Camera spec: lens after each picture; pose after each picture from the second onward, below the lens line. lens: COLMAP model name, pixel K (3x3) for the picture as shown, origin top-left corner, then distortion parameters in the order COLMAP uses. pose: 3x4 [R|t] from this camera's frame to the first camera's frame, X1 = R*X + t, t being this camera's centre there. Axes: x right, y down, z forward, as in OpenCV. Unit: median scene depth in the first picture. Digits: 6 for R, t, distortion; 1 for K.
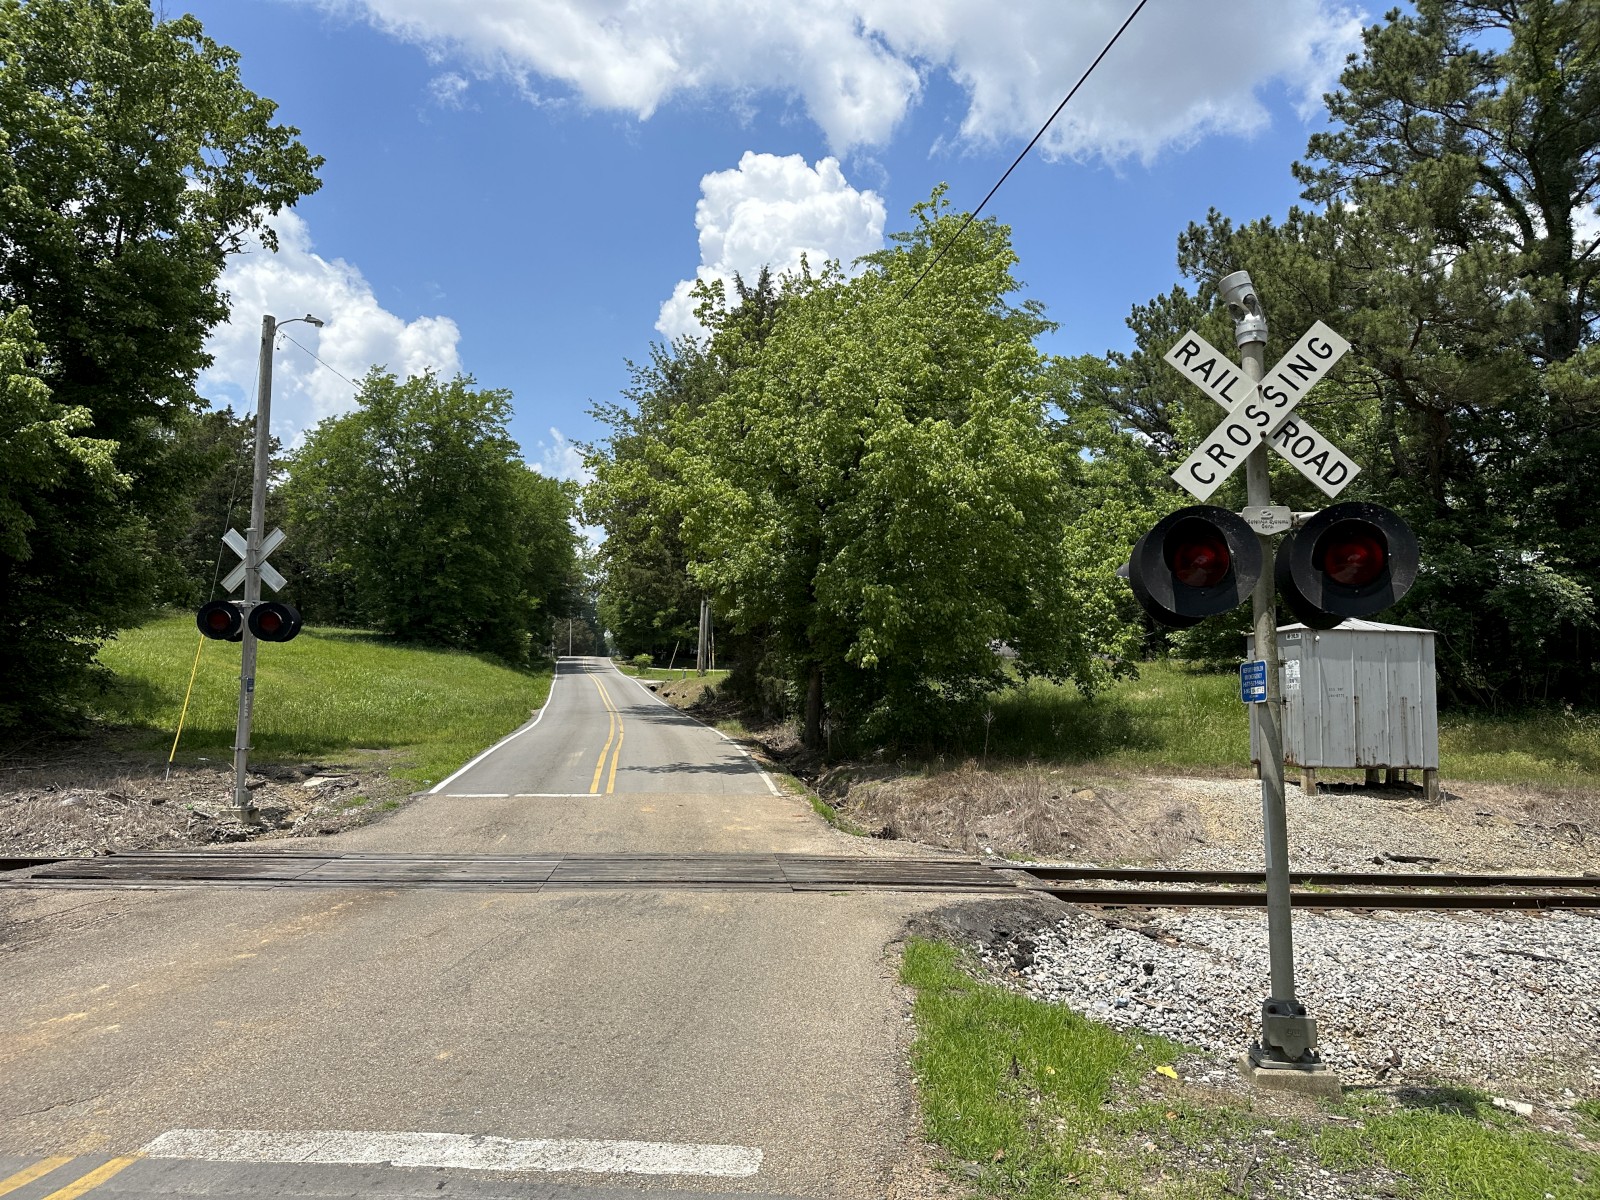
lens RADIAL K [[1139.8, 0, 800.6], [0, 1139.8, 593.8], [0, 0, 1]] dist [0.102934, -0.155849]
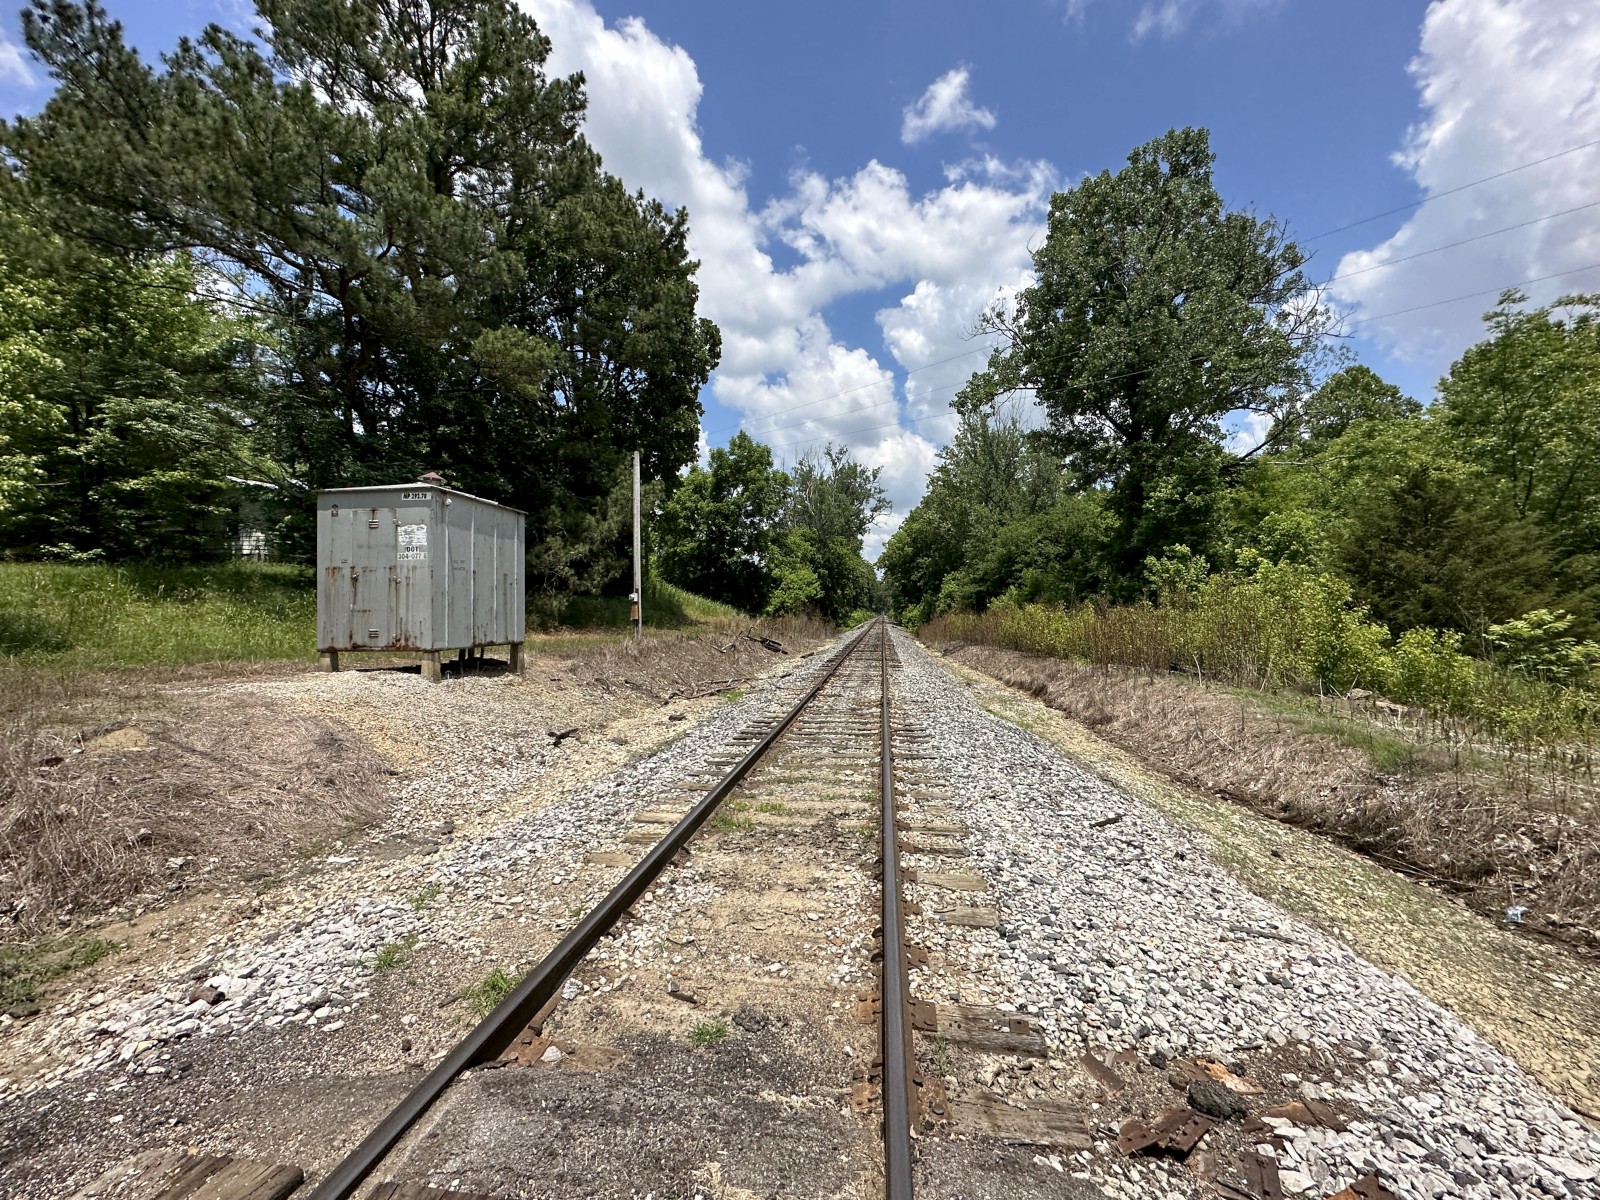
lens RADIAL K [[639.2, 0, 800.0], [0, 639.2, 600.0], [0, 0, 1]] dist [0.000216, 0.000182]
pose [[0.238636, -0.001990, 0.971107, 0.042603], [-0.084885, 0.996128, 0.022901, 0.066259], [-0.967392, -0.087897, 0.237543, 0.525725]]
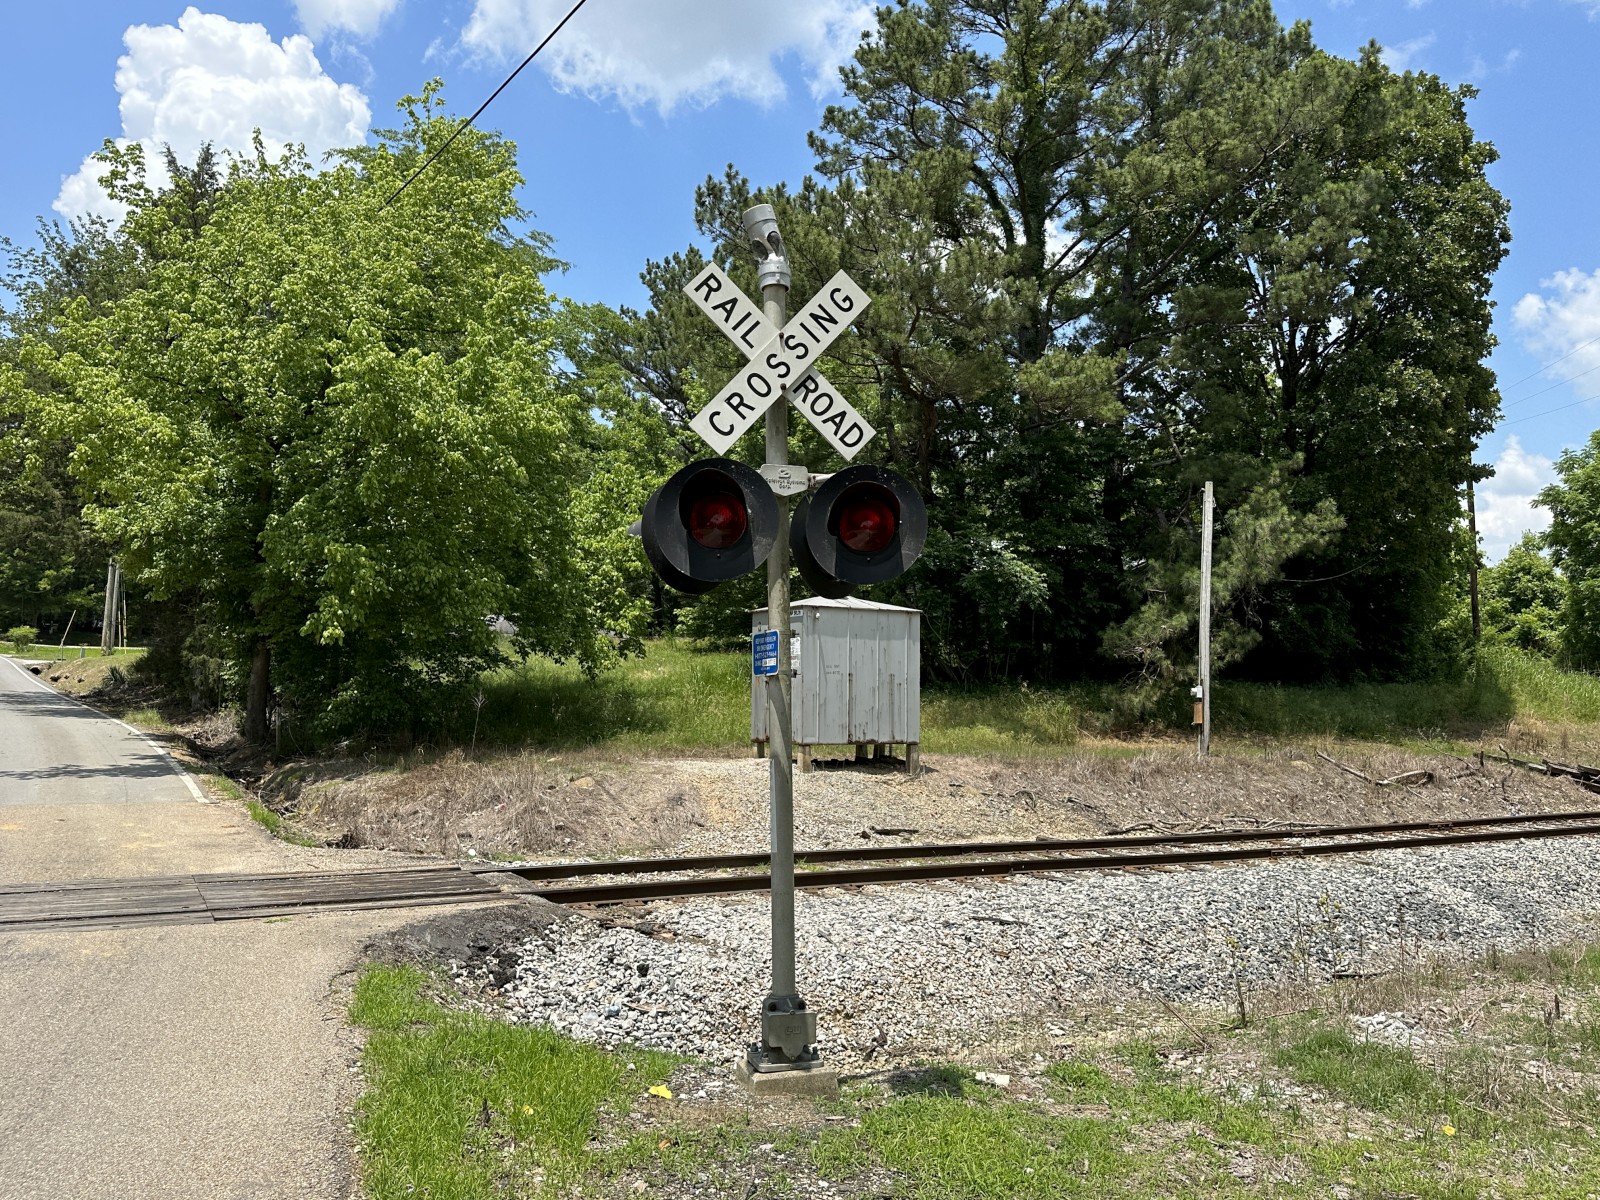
lens RADIAL K [[1241.2, 0, 810.4], [0, 1241.2, 595.0], [0, 0, 1]] dist [0.112080, -0.166184]
pose [[0.913795, 0.023739, 0.405481, 0.006462], [-0.033076, 0.999324, 0.016034, 0.003935], [-0.404826, -0.028064, 0.913963, 0.024614]]
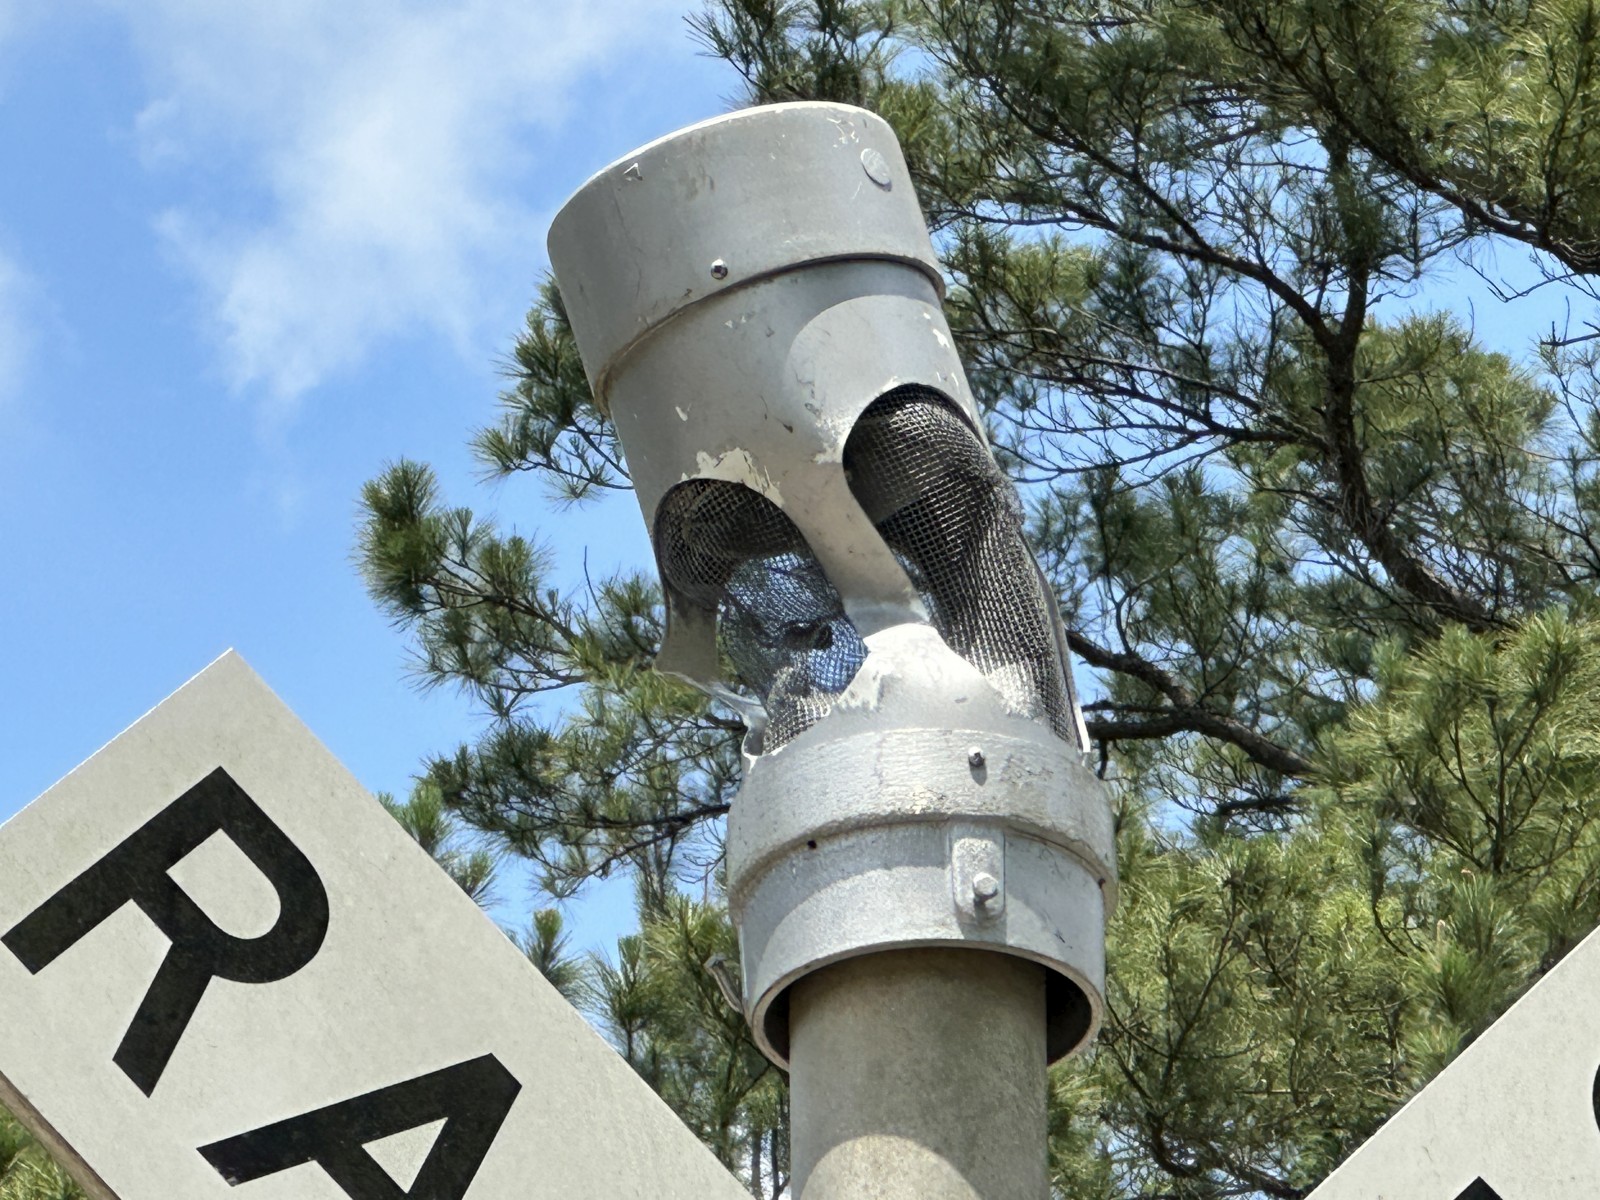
lens RADIAL K [[11626.0, 0, 800.0], [0, 11626.0, 600.0], [0, 0, 1]] dist [-0.038343, -1.660968]
pose [[0.887342, 0.197498, 0.416675, 0.018135], [-0.048149, 0.938378, -0.342240, 0.008690], [-0.458591, 0.283622, 0.842172, 0.114739]]
